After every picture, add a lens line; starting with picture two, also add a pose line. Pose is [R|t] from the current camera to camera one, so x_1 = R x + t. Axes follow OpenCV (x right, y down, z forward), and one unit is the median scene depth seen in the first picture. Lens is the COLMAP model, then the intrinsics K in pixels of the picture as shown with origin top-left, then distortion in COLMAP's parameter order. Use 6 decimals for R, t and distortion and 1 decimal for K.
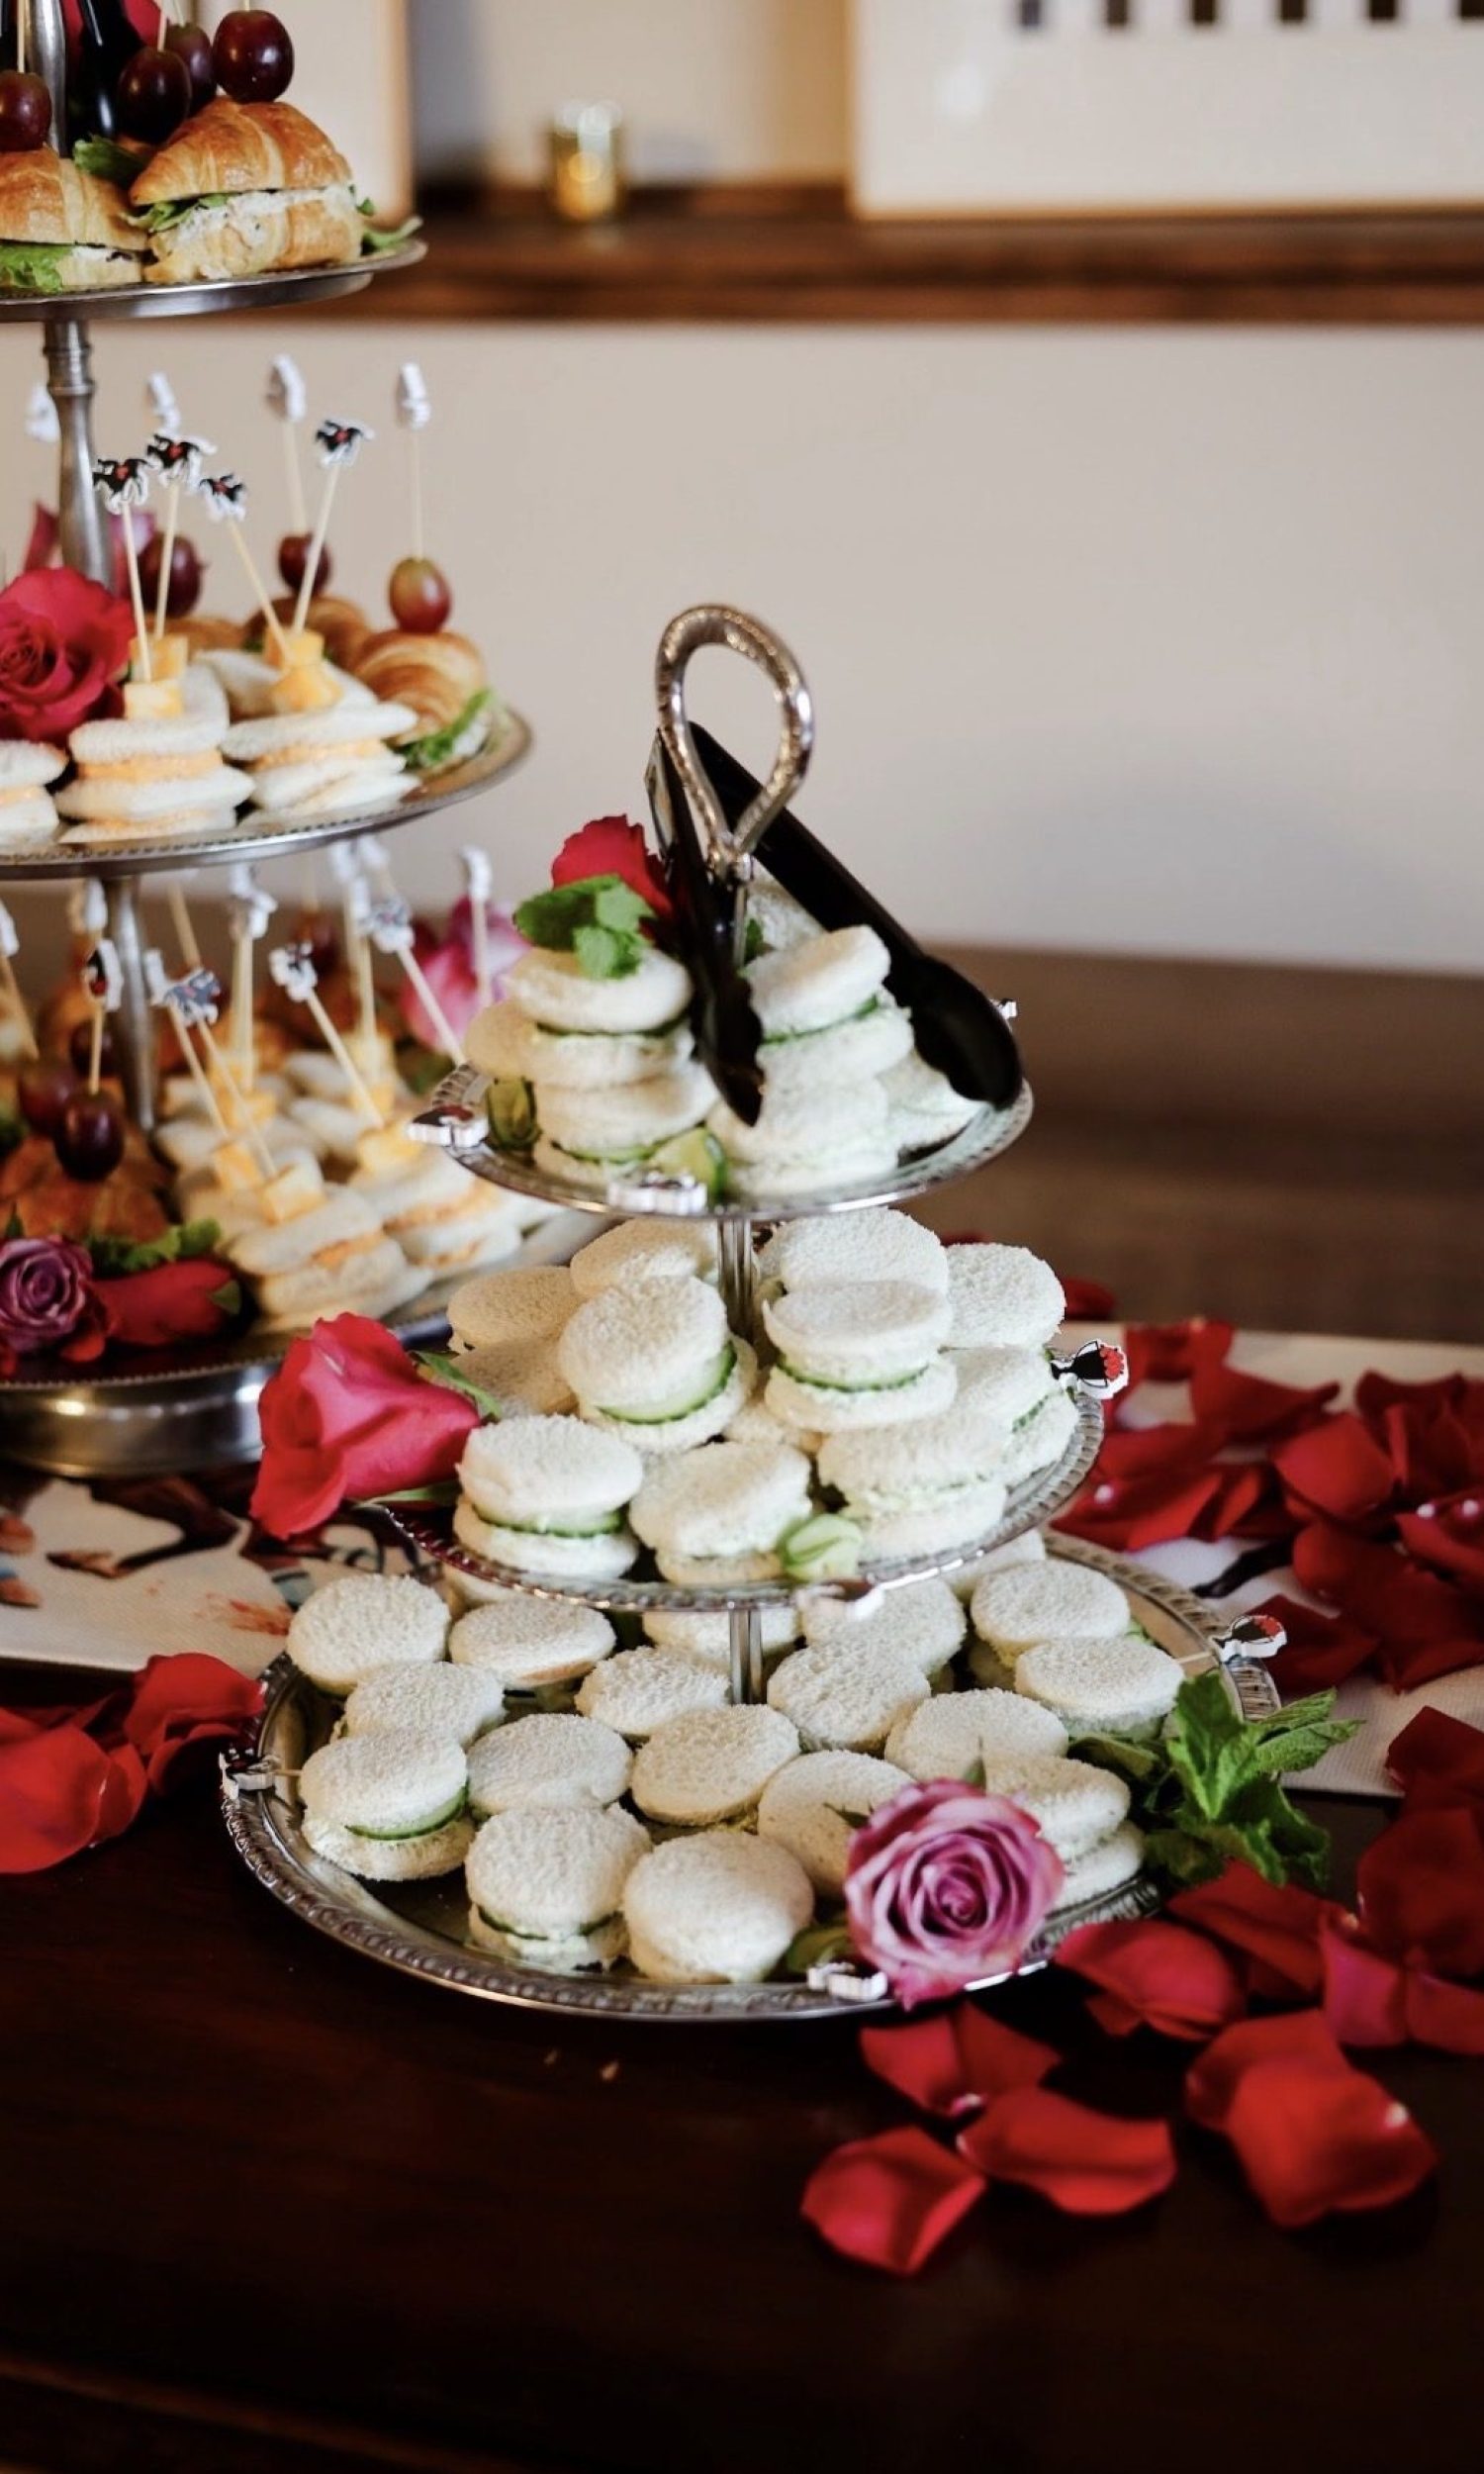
lens RADIAL K [[3759.5, 0, 725.8], [0, 3759.5, 1235.6], [0, 0, 1]] dist [-0.012368, 0.000000]
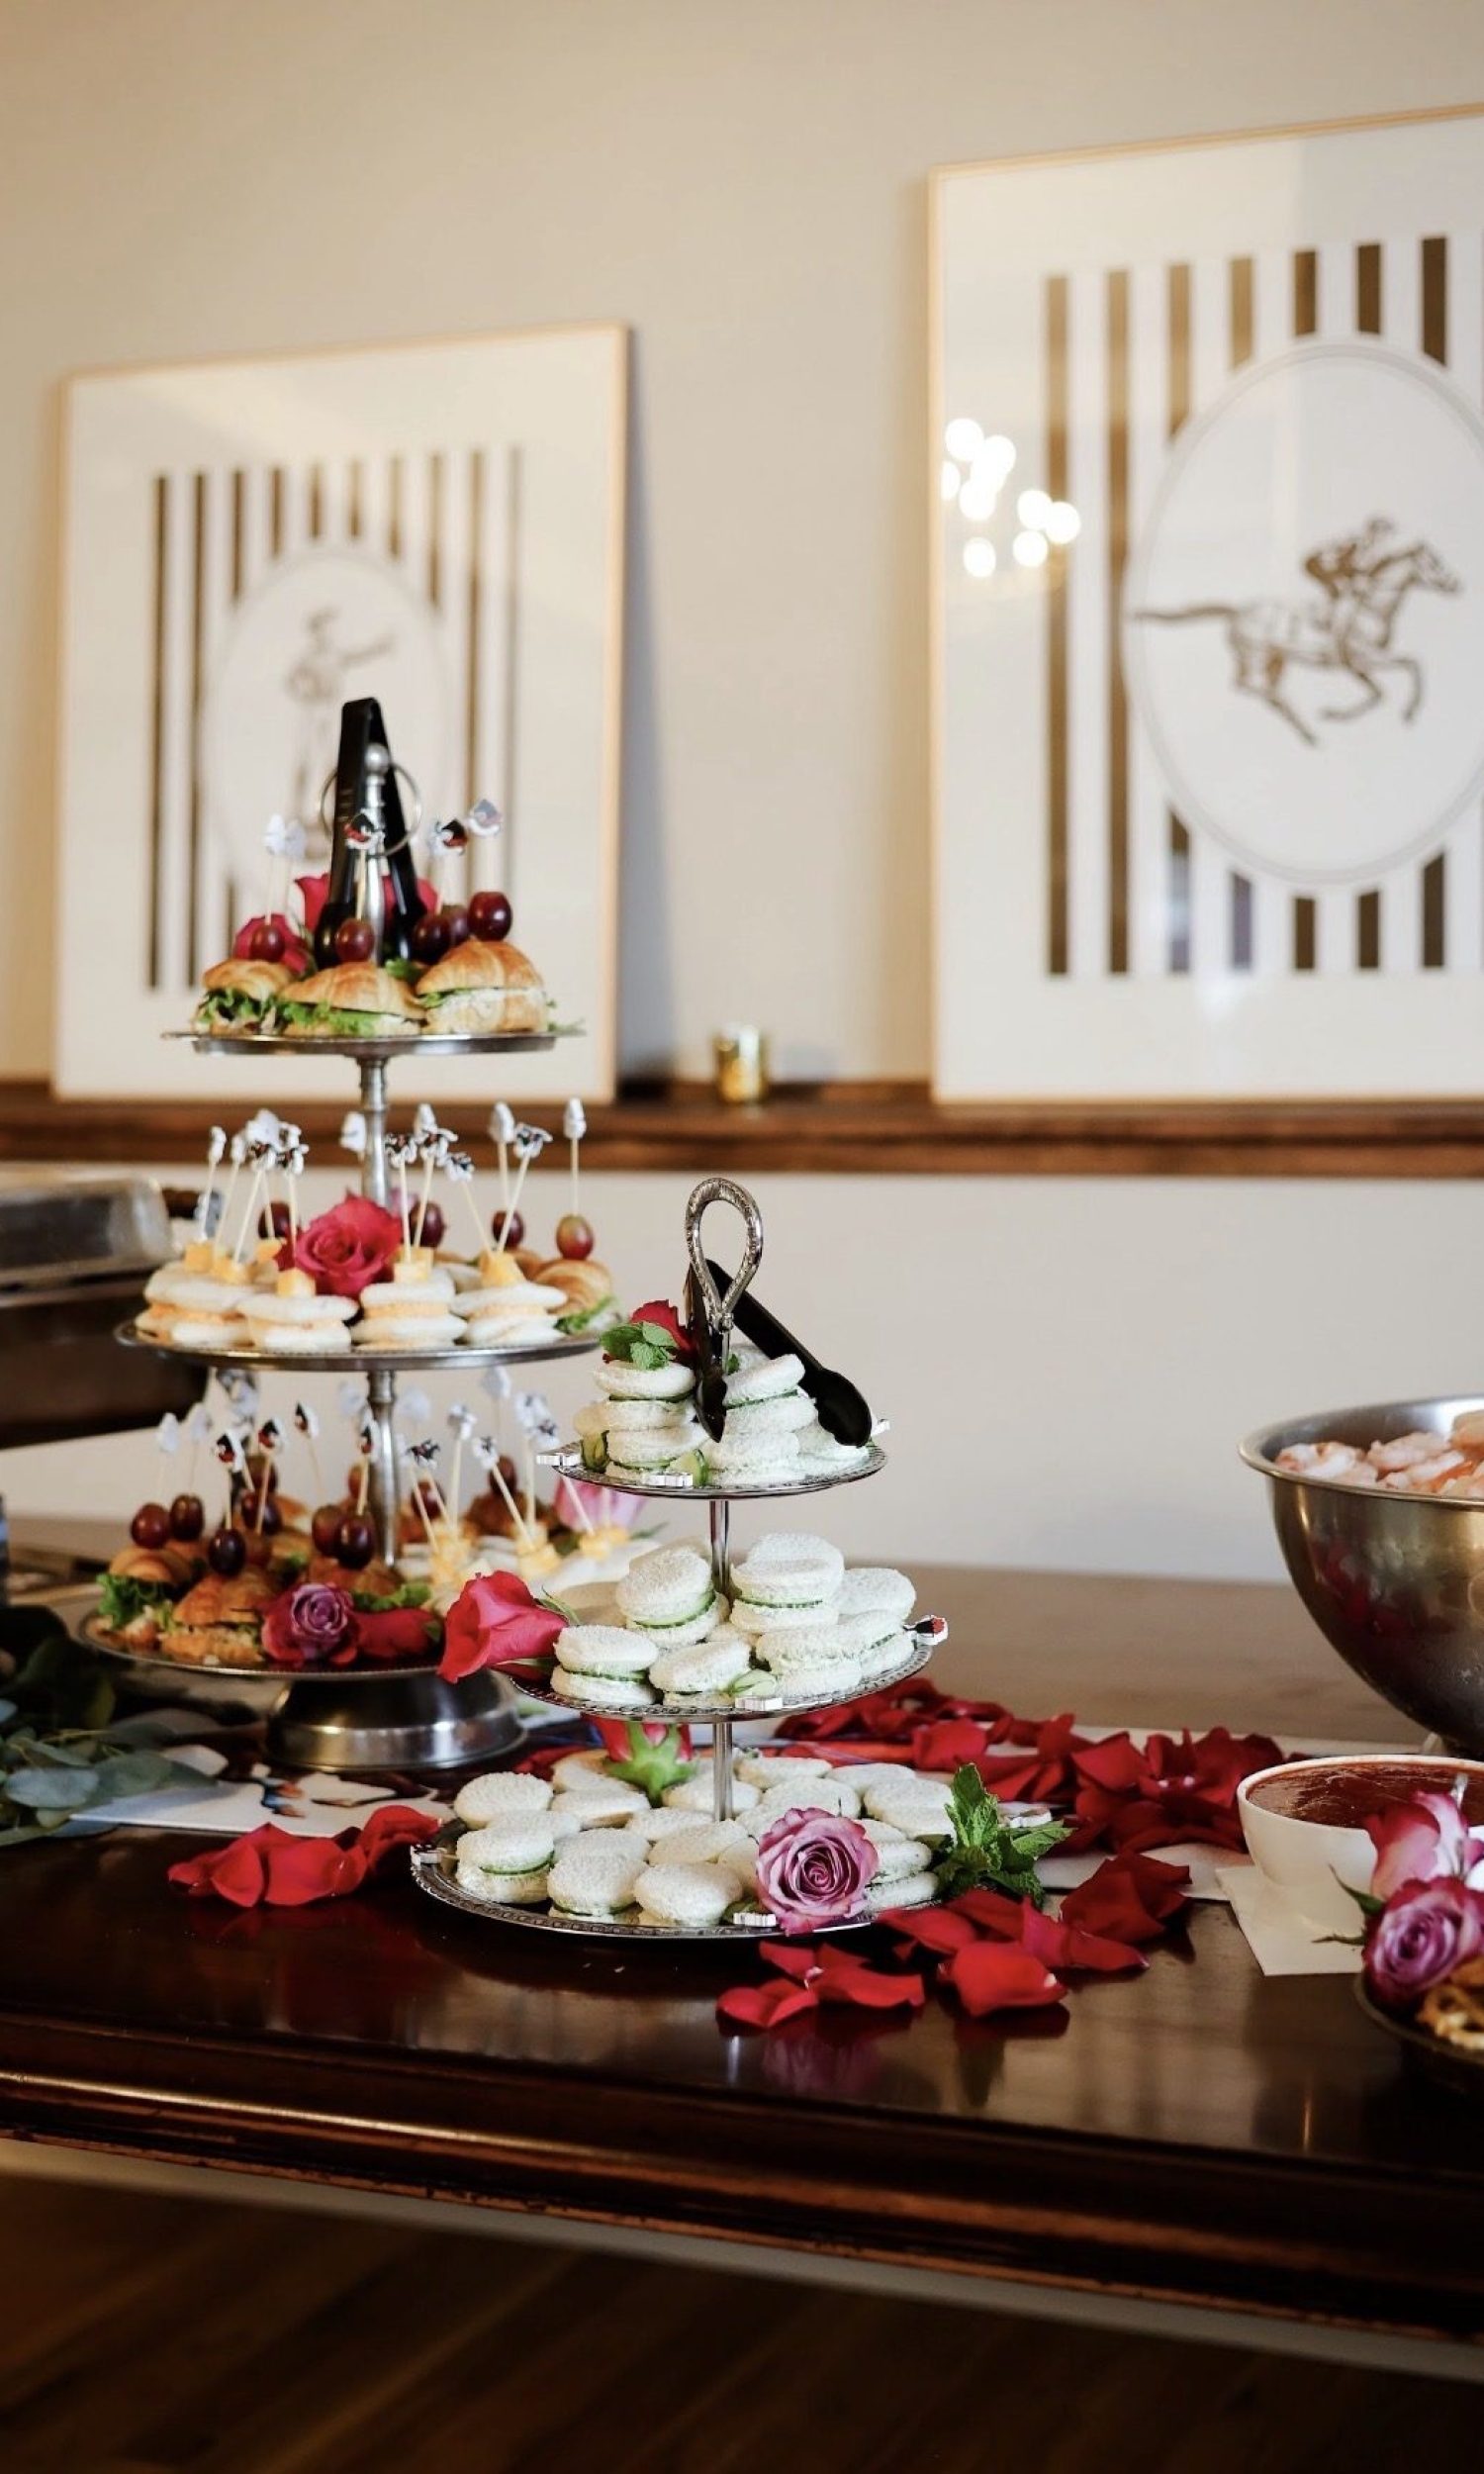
lens RADIAL K [[3759.5, 0, 748.9], [0, 3759.5, 1237.3], [0, 0, 1]] dist [-0.012368, 0.000000]
pose [[0.997805, 0.023923, -0.061751, 0.115472], [-0.039503, 0.963420, -0.265068, 0.315047], [0.053150, 0.266925, 0.962251, -0.697044]]
